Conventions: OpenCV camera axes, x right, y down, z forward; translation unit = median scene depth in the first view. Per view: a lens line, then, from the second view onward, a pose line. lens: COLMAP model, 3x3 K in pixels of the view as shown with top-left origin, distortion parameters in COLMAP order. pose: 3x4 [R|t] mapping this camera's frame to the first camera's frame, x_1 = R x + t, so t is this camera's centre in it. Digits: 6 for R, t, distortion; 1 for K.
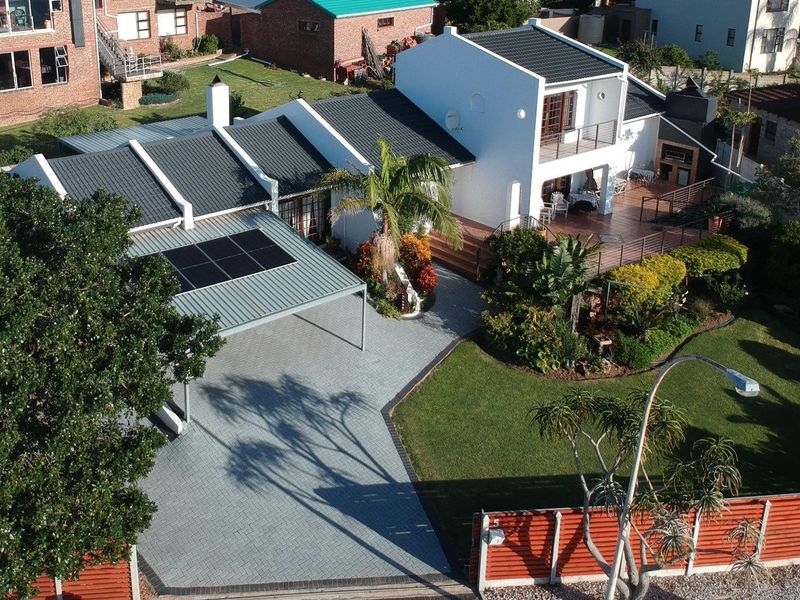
lens RADIAL K [[1013.5, 0, 403.8], [0, 1013.5, 316.5], [0, 0, 1]] dist [0.252247, -0.841983]
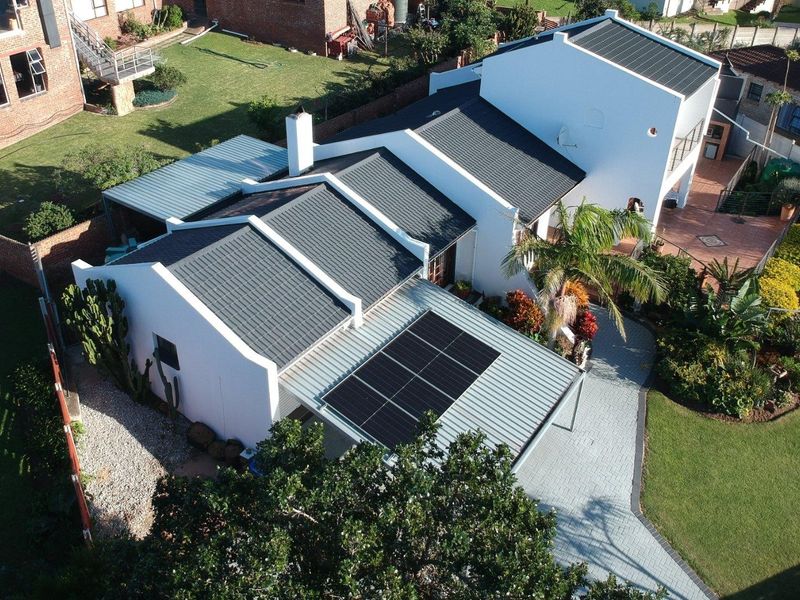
lens RADIAL K [[708.9, 0, 398.4], [0, 708.9, 303.8], [0, 0, 1]] dist [0.145417, -0.248267]
pose [[0.947822, -0.164657, 0.272987, -0.248016], [0.095527, 0.963636, 0.249561, -0.182824], [-0.304152, -0.210462, 0.929084, 0.328280]]
